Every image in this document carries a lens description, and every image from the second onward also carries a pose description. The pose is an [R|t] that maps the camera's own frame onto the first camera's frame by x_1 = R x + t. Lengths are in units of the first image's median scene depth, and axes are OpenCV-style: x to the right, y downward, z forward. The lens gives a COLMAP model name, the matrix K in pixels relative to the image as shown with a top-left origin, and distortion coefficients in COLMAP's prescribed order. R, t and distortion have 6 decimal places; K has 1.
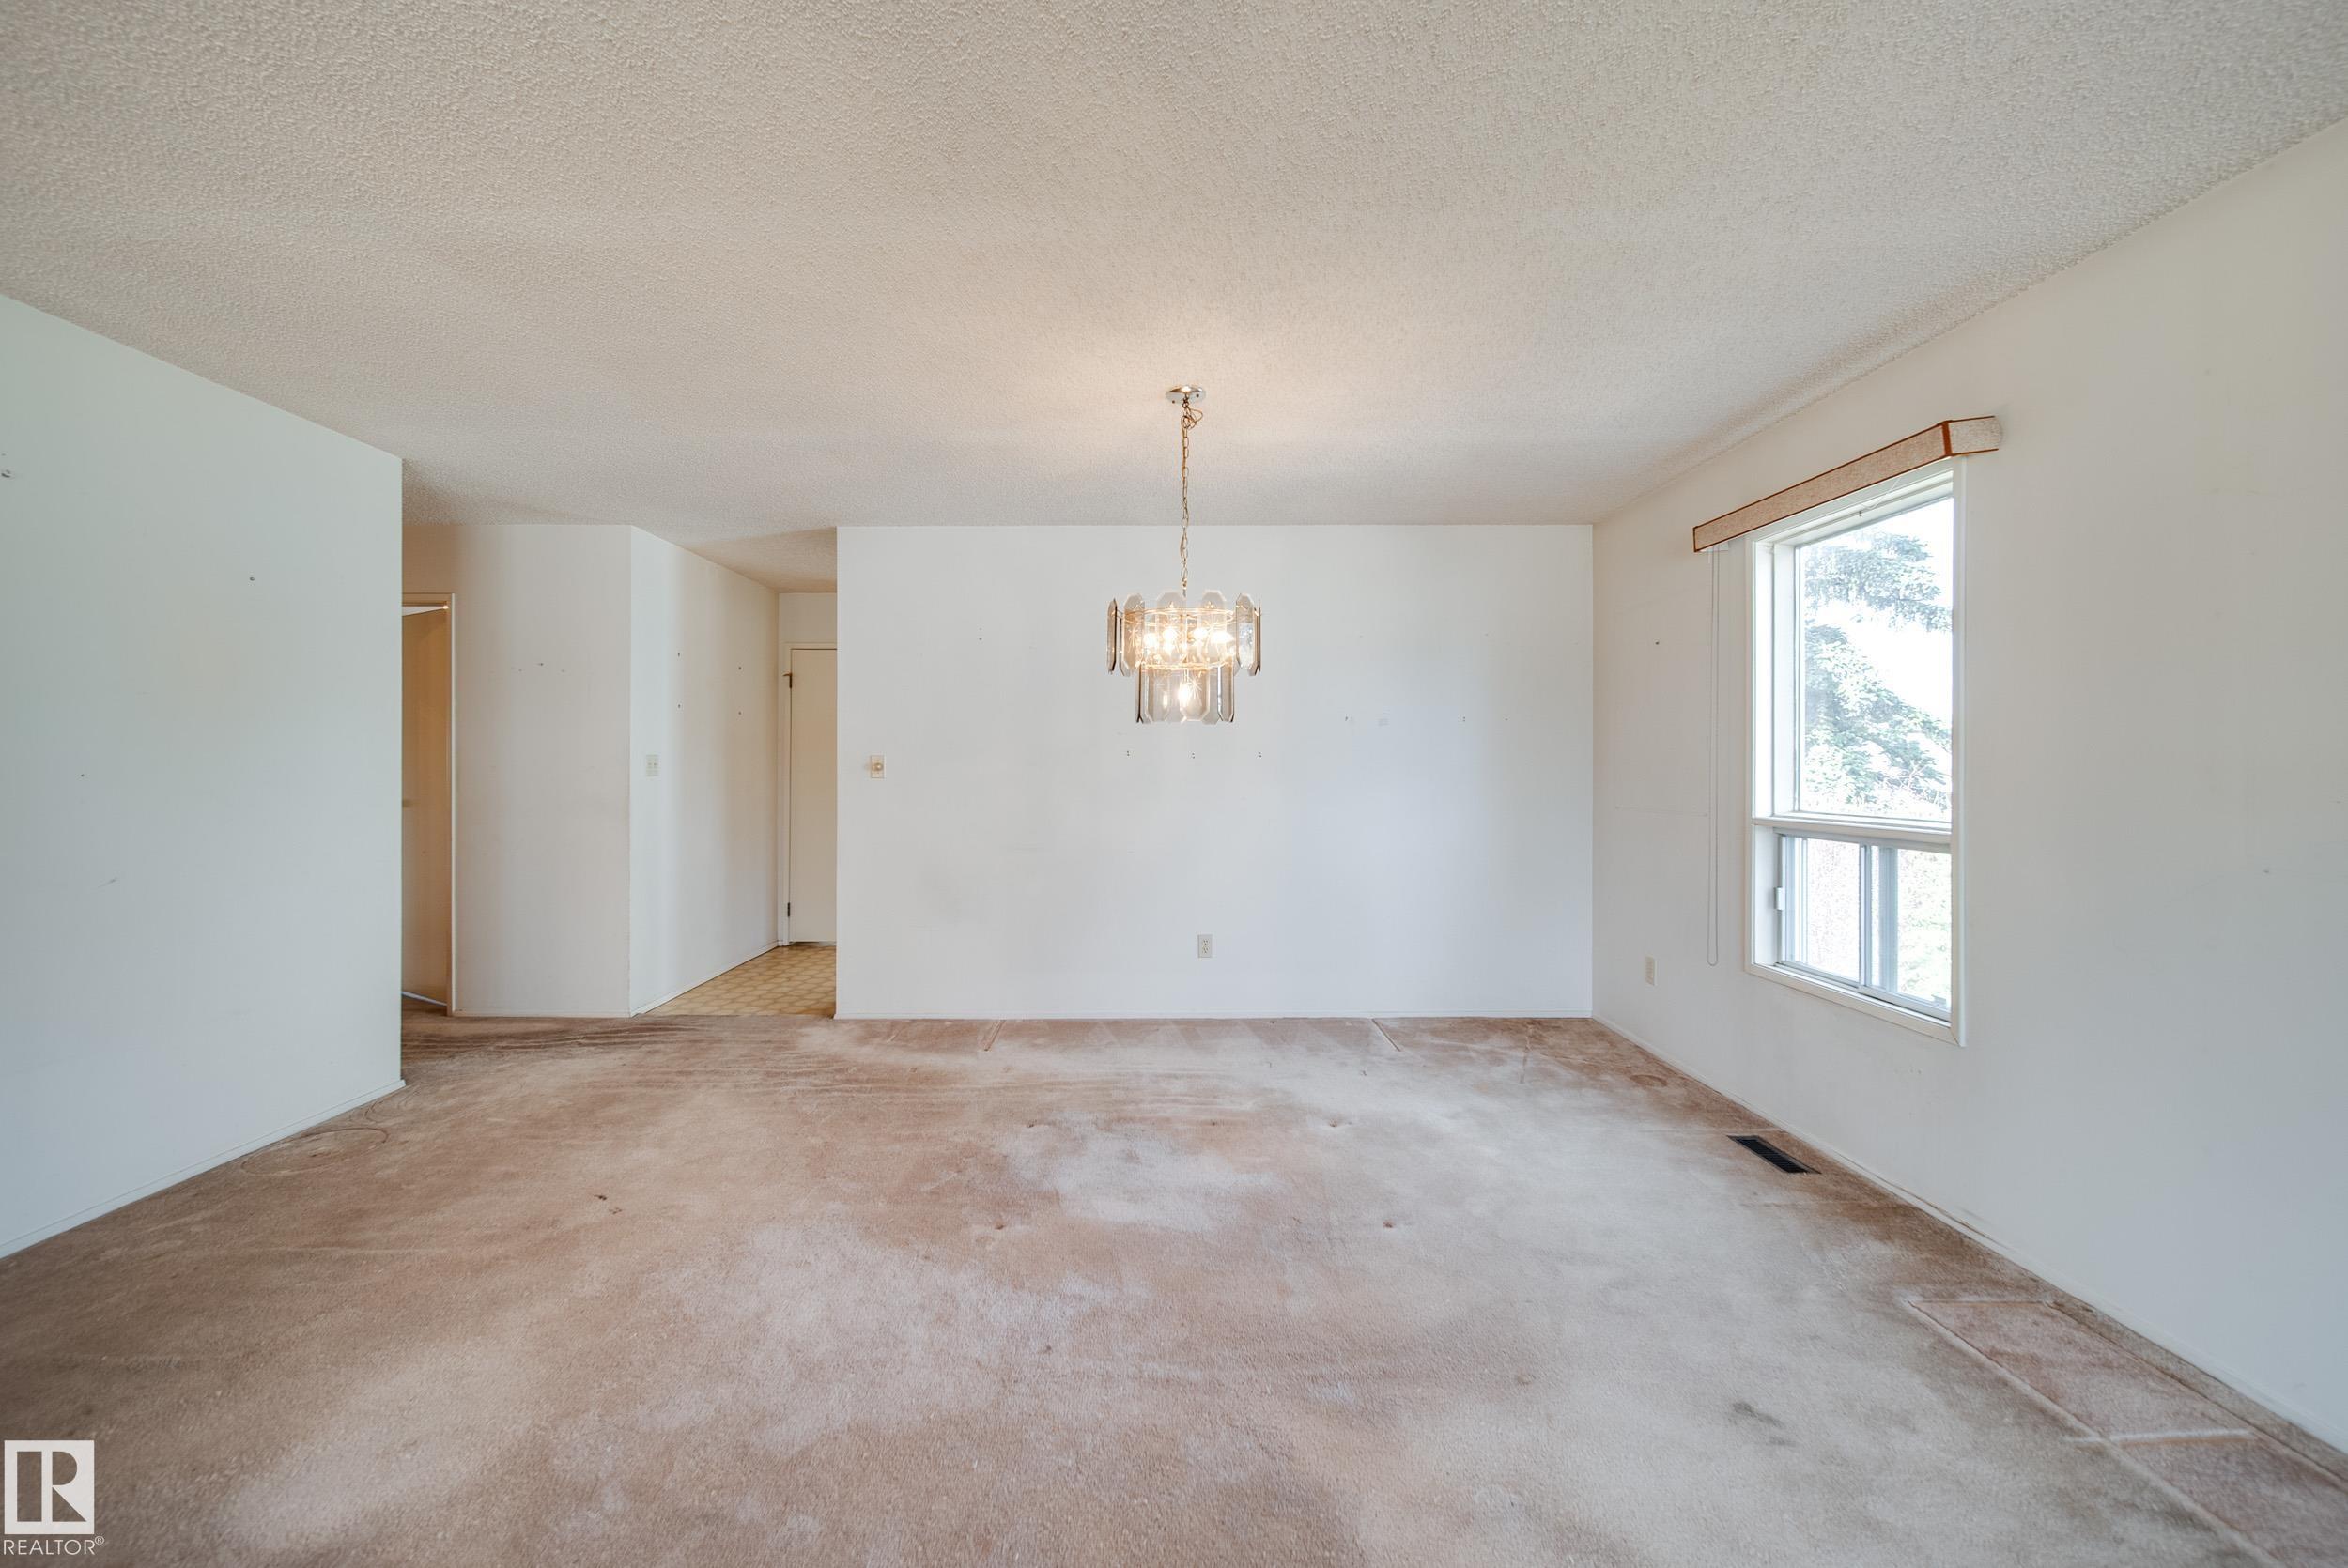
lens RADIAL K [[867.9, 0, 1154.0], [0, 867.9, 761.4], [0, 0, 1]] dist [0.009307, -0.000132]
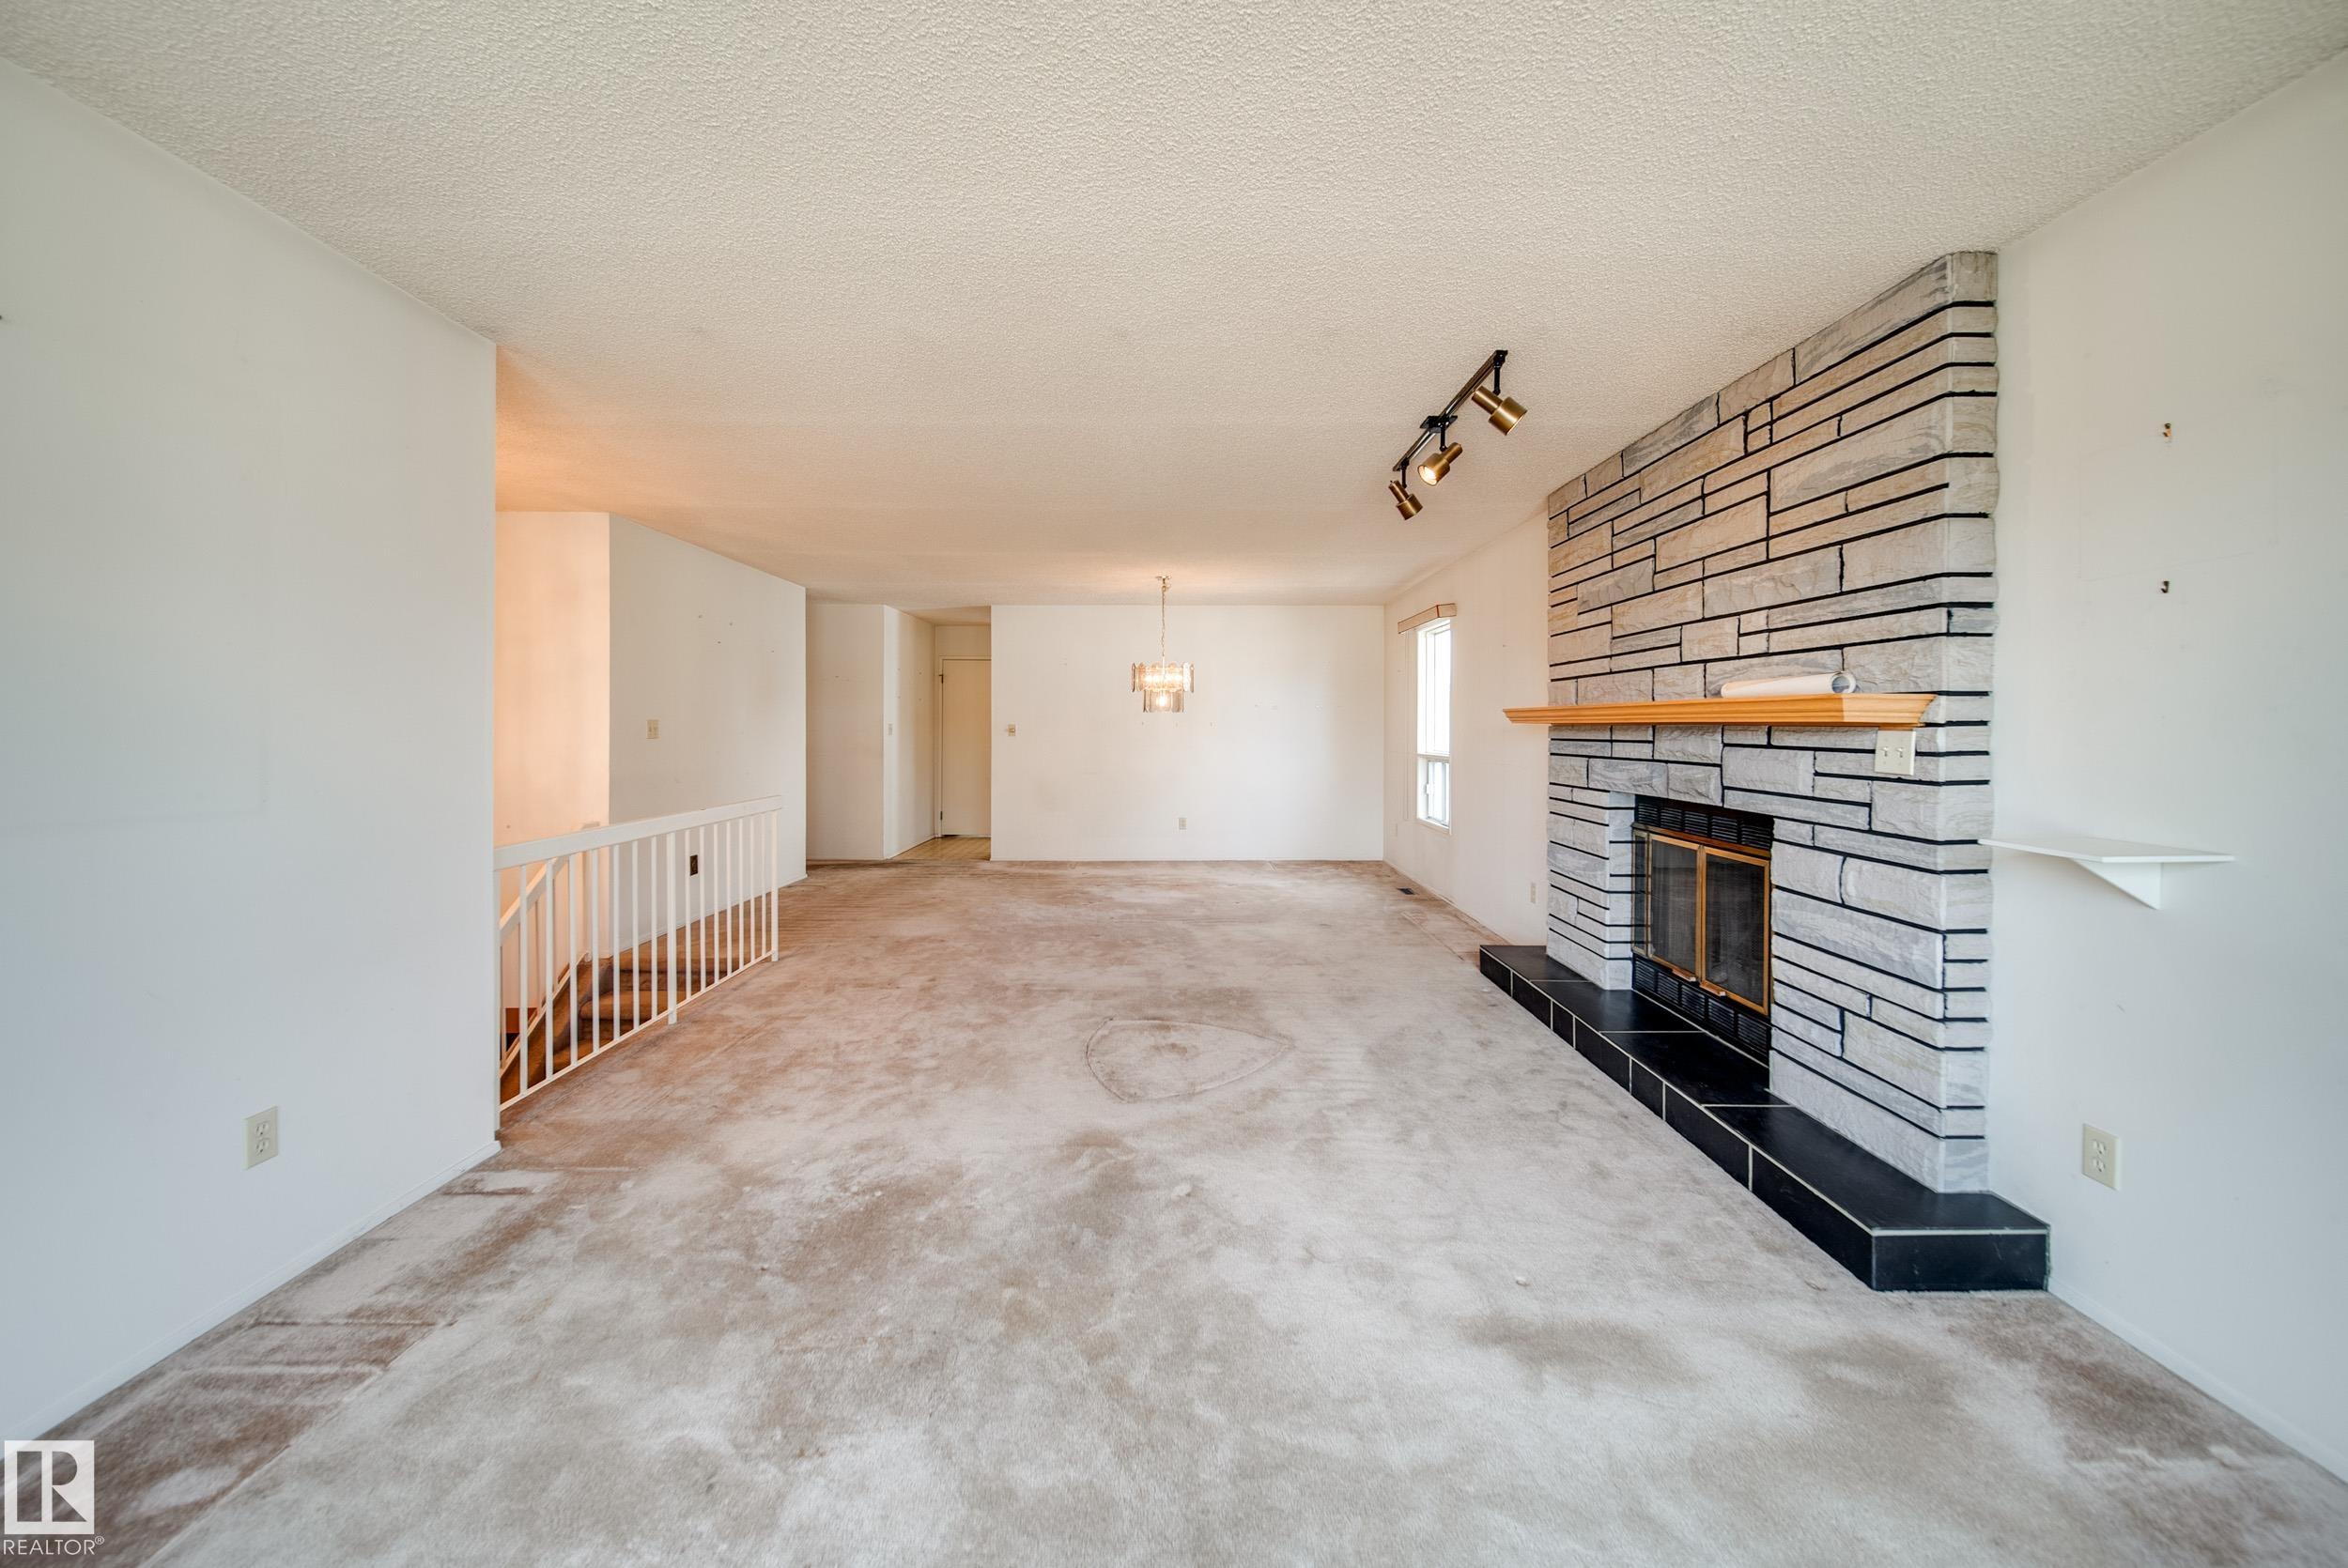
lens RADIAL K [[844.2, 0, 1172.2], [0, 844.2, 733.5], [0, 0, 1]] dist [-0.002043, -0.000426]
pose [[0.999956, 0.001859, -0.009183, 0.073807], [-0.001789, 0.999969, 0.007618, -0.002608], [0.009197, -0.007602, 0.999929, -1.197553]]
